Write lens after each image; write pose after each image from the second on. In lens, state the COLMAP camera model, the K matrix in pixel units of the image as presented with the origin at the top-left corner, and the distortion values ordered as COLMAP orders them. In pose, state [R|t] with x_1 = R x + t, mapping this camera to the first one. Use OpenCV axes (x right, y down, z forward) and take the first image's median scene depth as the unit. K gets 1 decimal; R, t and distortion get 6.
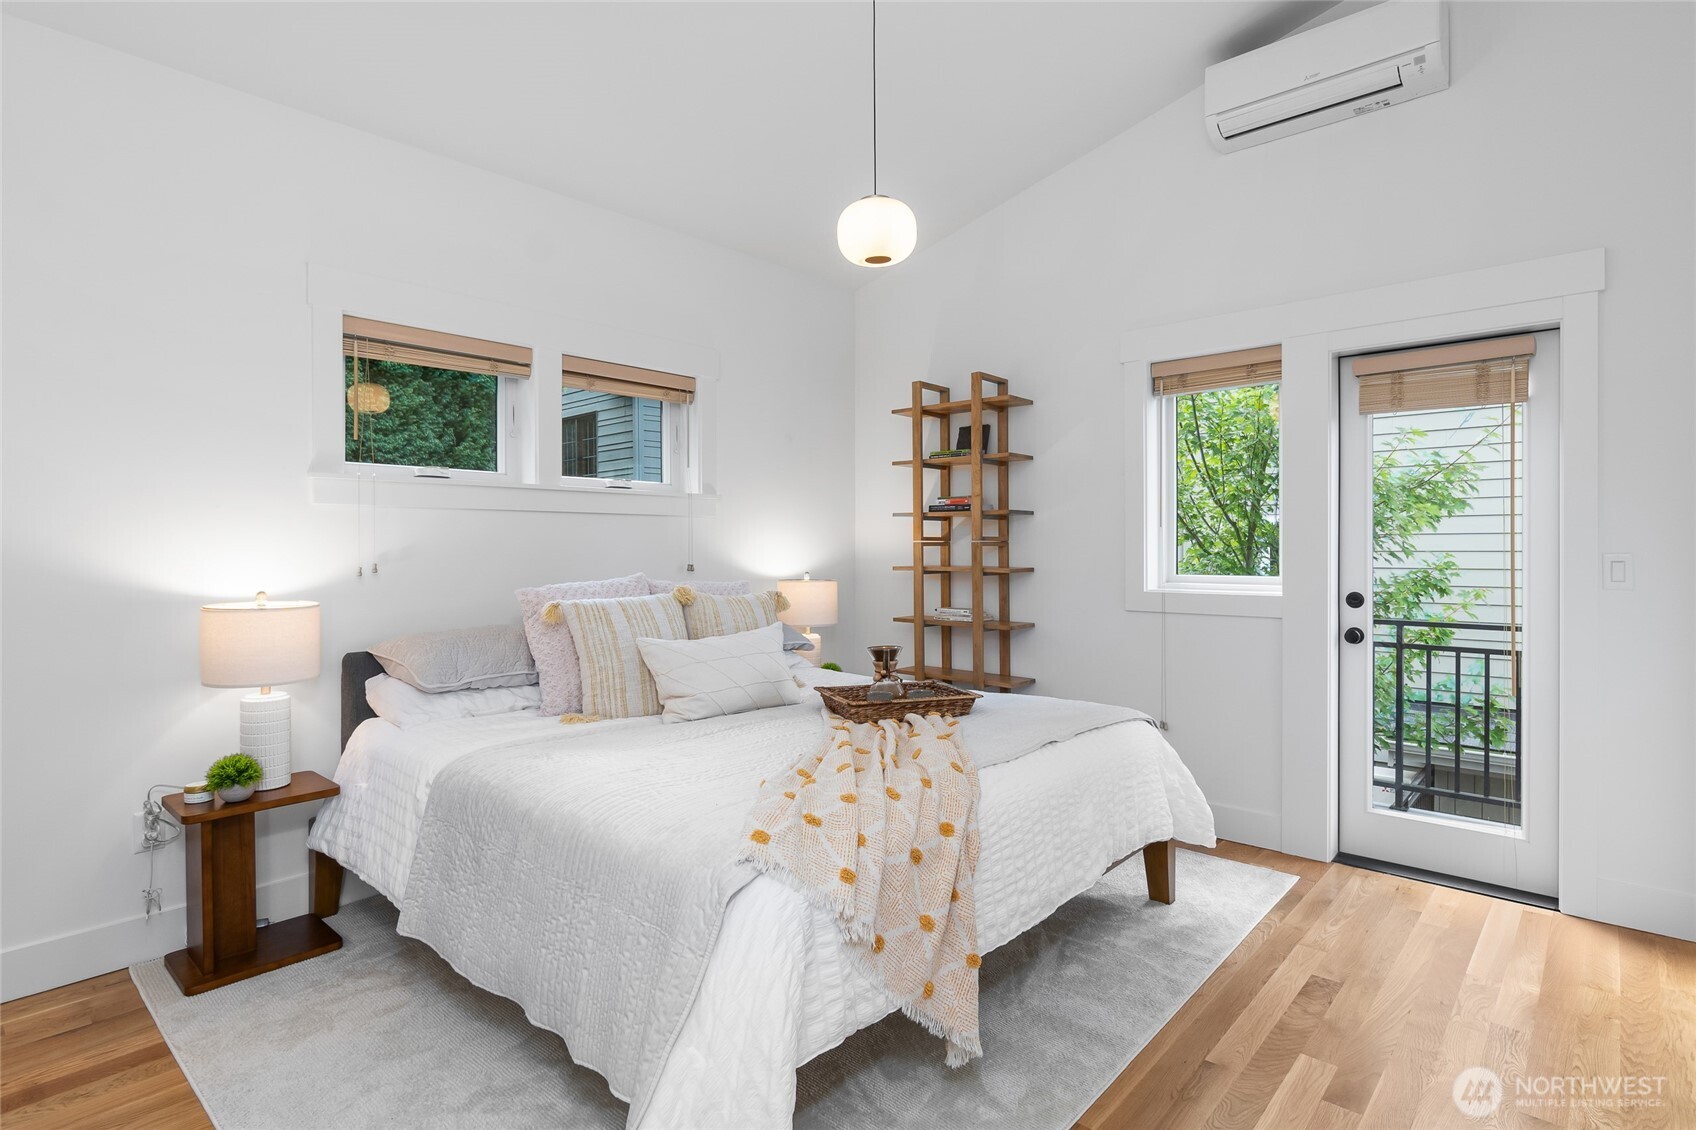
lens RADIAL K [[835.4, 0, 842.1], [0, 835.4, 538.6], [0, 0, 1]] dist [-0.000468, -0.000060]
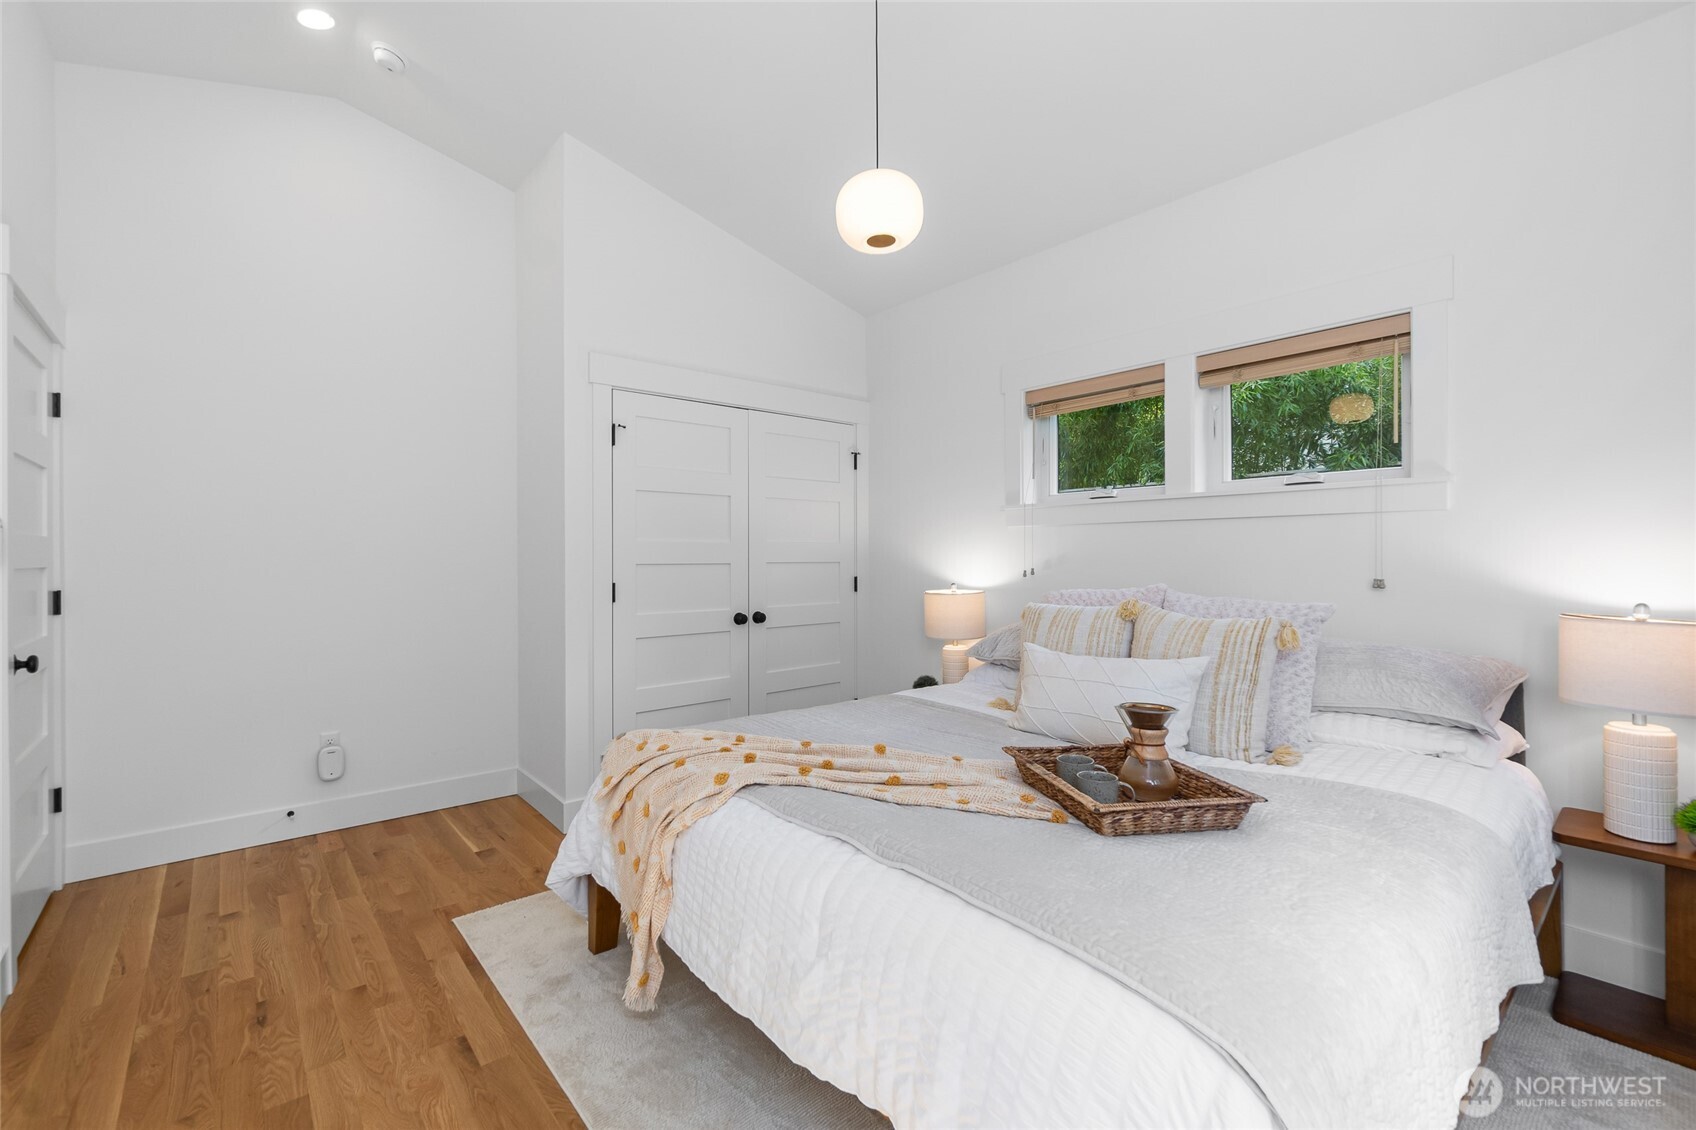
lens RADIAL K [[739.7, 0, 839.5], [0, 739.7, 552.1], [0, 0, 1]] dist [-0.003377, 0.000045]
pose [[-0.155841, -0.009442, -0.987737, 0.605212], [0.003557, 0.999942, -0.010120, 0.013562], [0.987776, -0.005090, -0.155799, 0.781843]]
